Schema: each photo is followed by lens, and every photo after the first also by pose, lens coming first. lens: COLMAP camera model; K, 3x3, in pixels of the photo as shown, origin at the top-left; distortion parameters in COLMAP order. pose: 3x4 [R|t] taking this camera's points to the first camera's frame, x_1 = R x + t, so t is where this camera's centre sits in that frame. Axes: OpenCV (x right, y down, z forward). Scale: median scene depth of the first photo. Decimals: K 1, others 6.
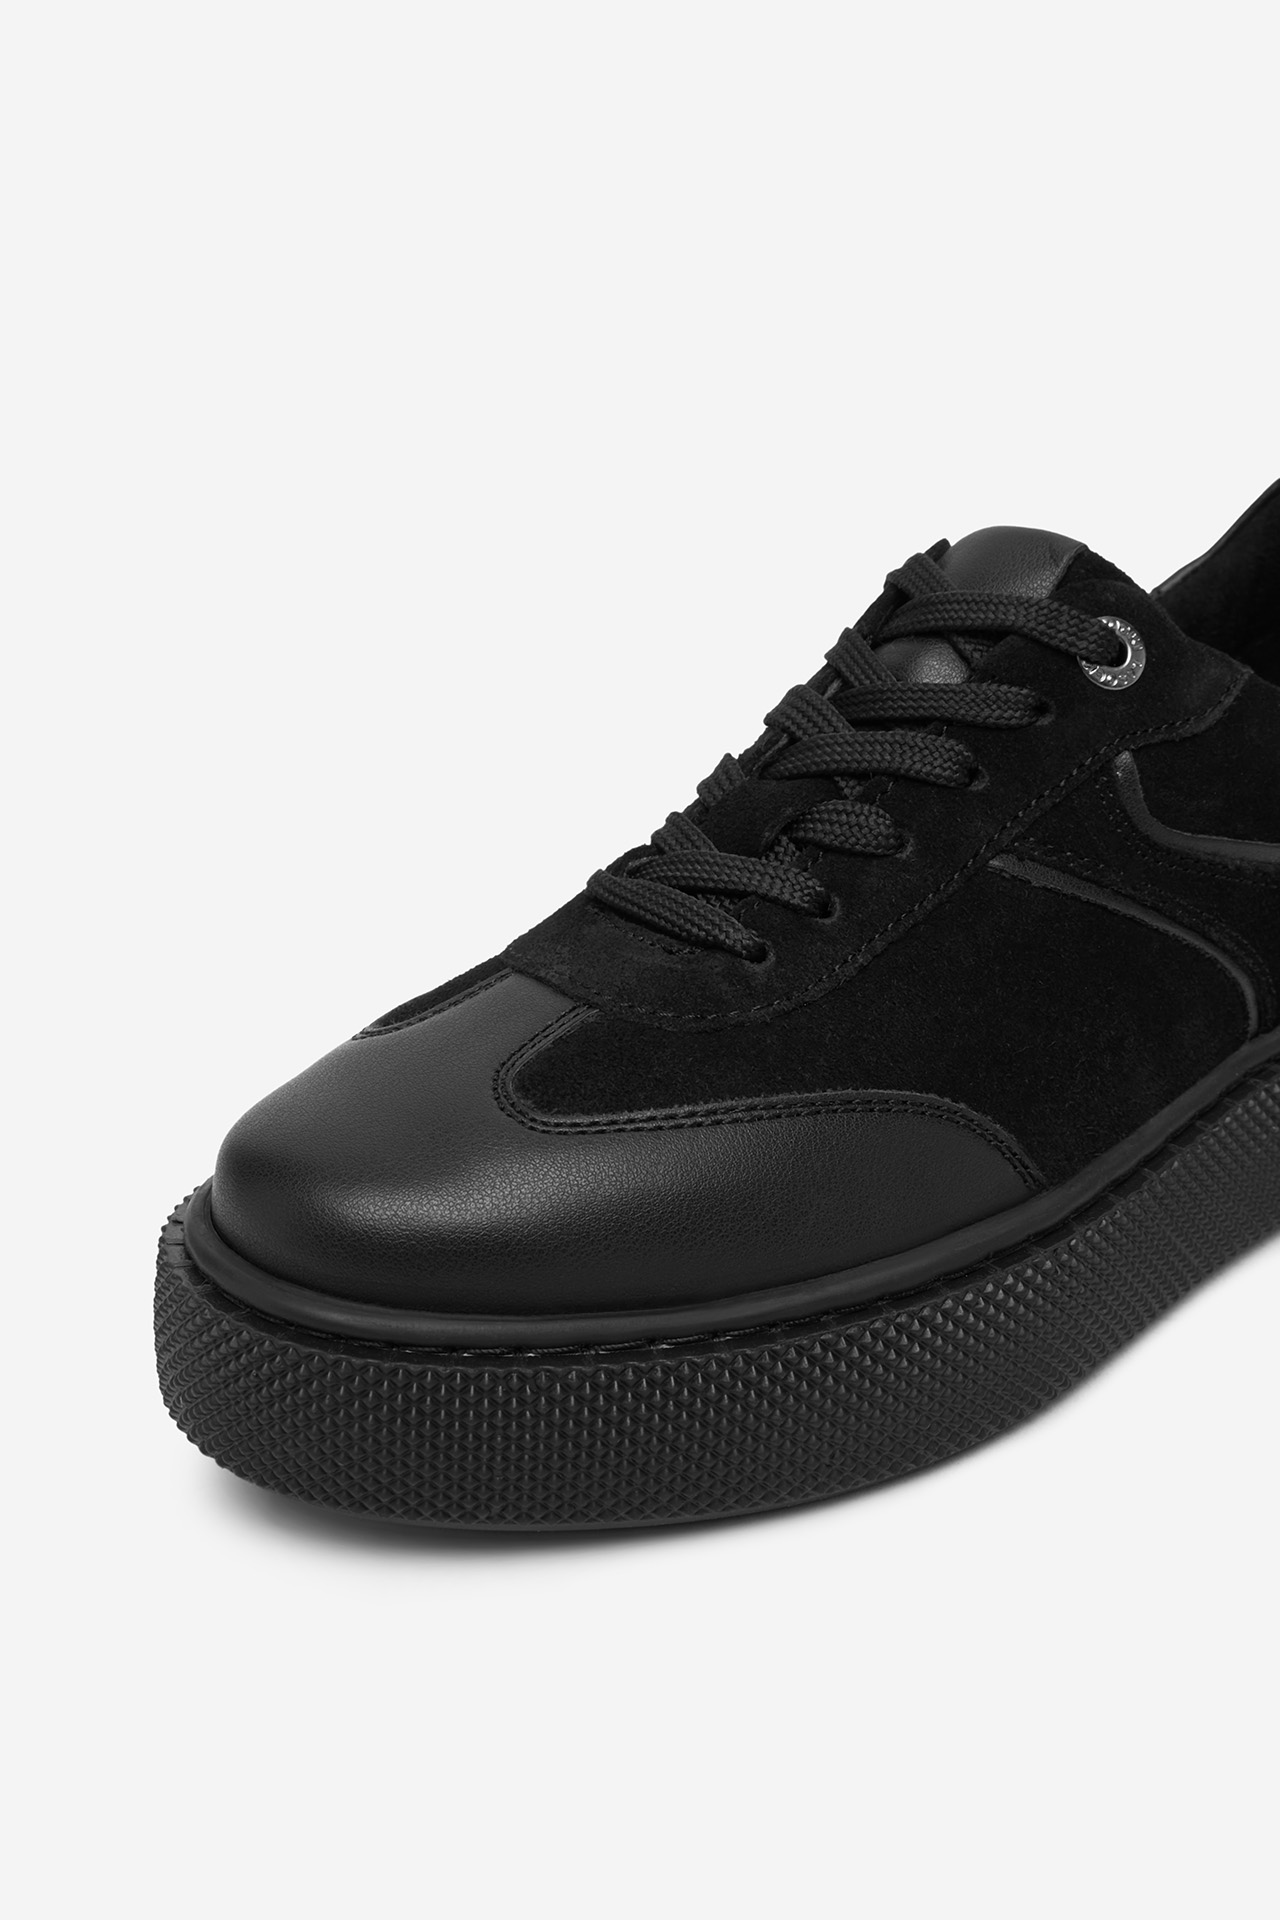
lens RADIAL K [[1943.3, 0, 640.0], [0, 1943.3, 960.0], [0, 0, 1]] dist [0.007475, 0.009055]
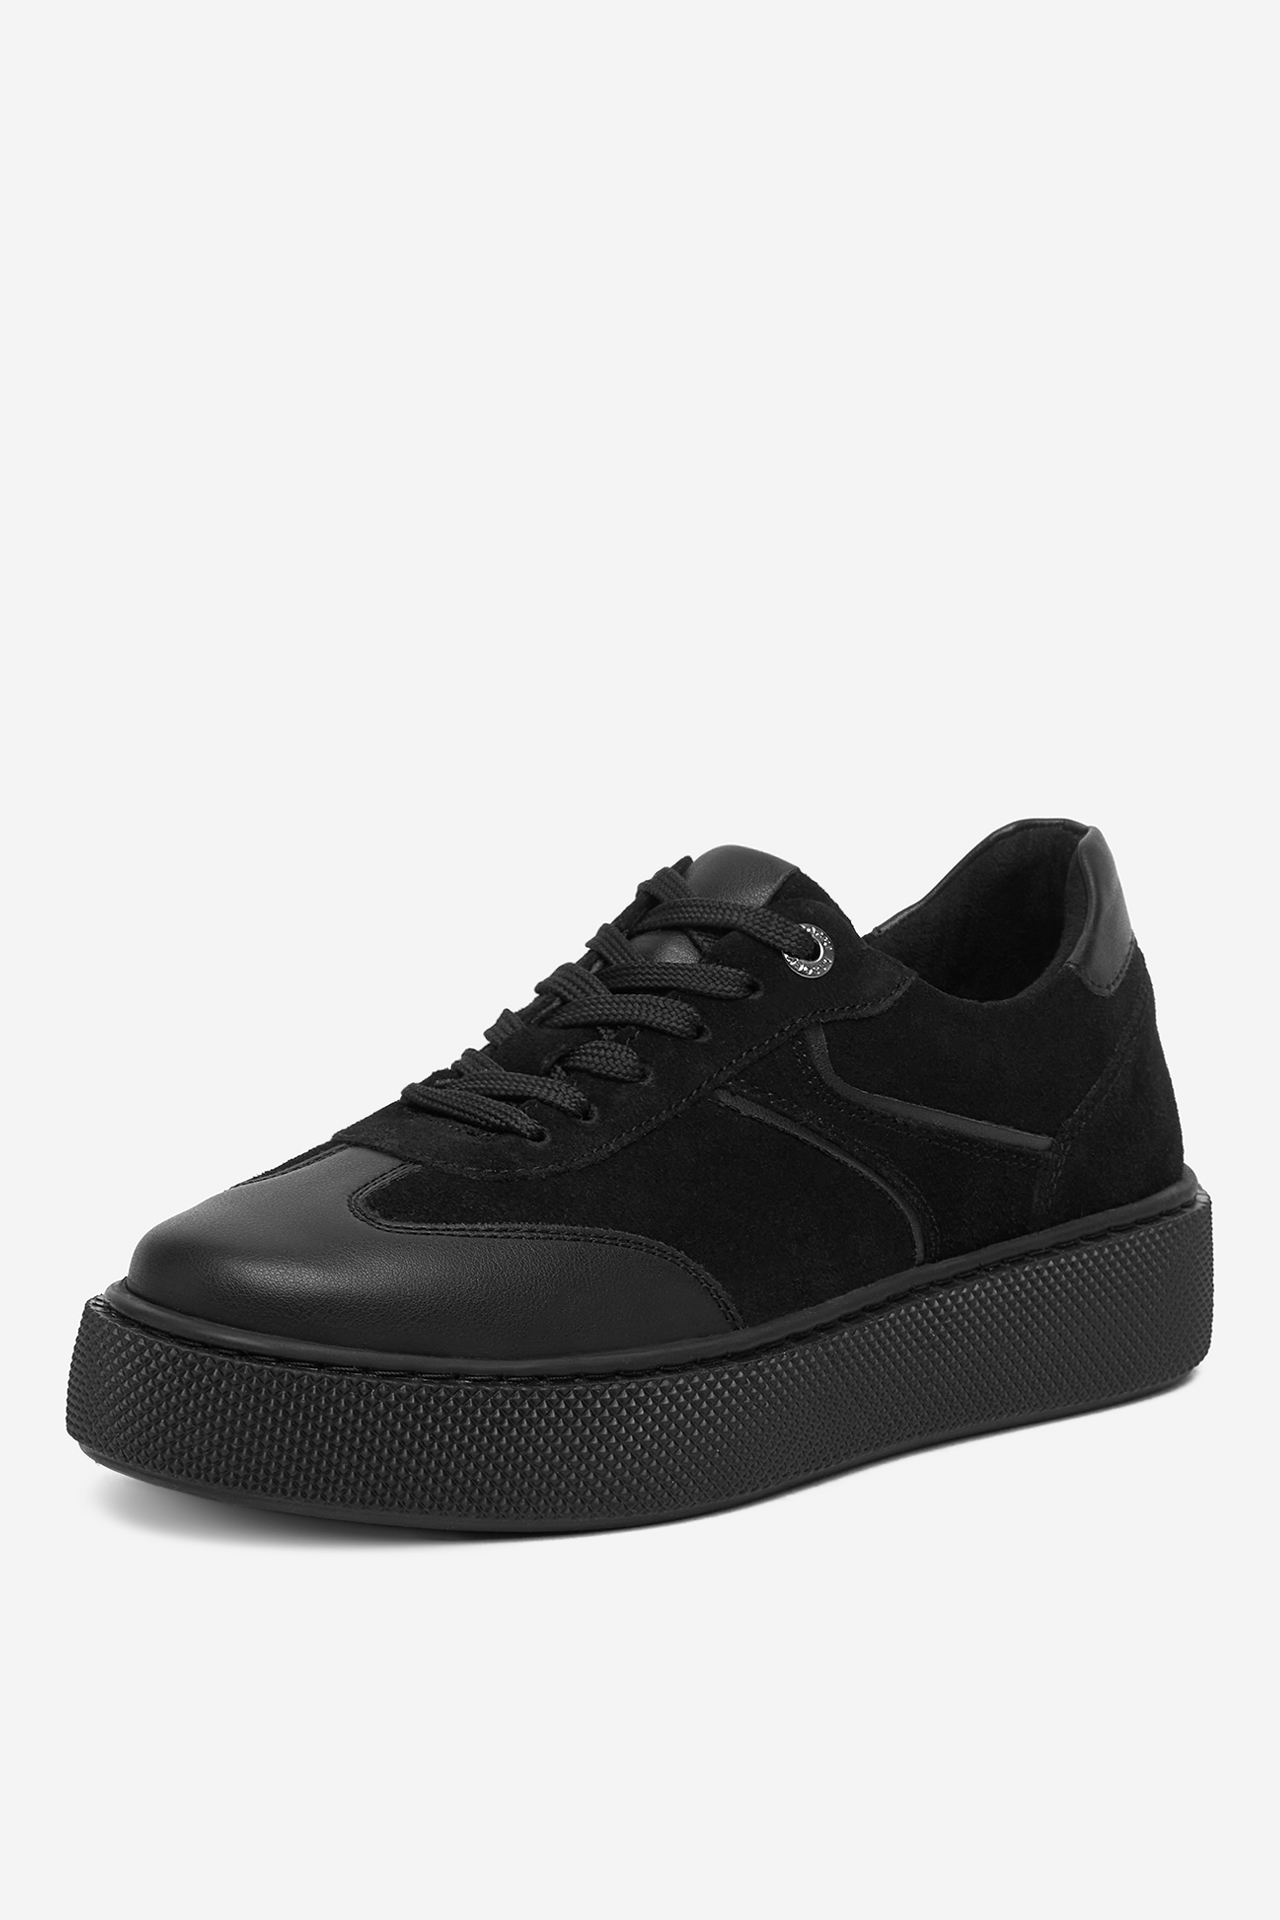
lens RADIAL K [[3668.6, 0, 640.0], [0, 3668.6, 960.0], [0, 0, 1]] dist [1.322274, -0.007837]
pose [[0.990692, 0.063372, 0.120471, -0.173353], [-0.035907, 0.975338, -0.217778, 0.403654], [-0.131301, 0.211425, 0.968535, -1.425393]]
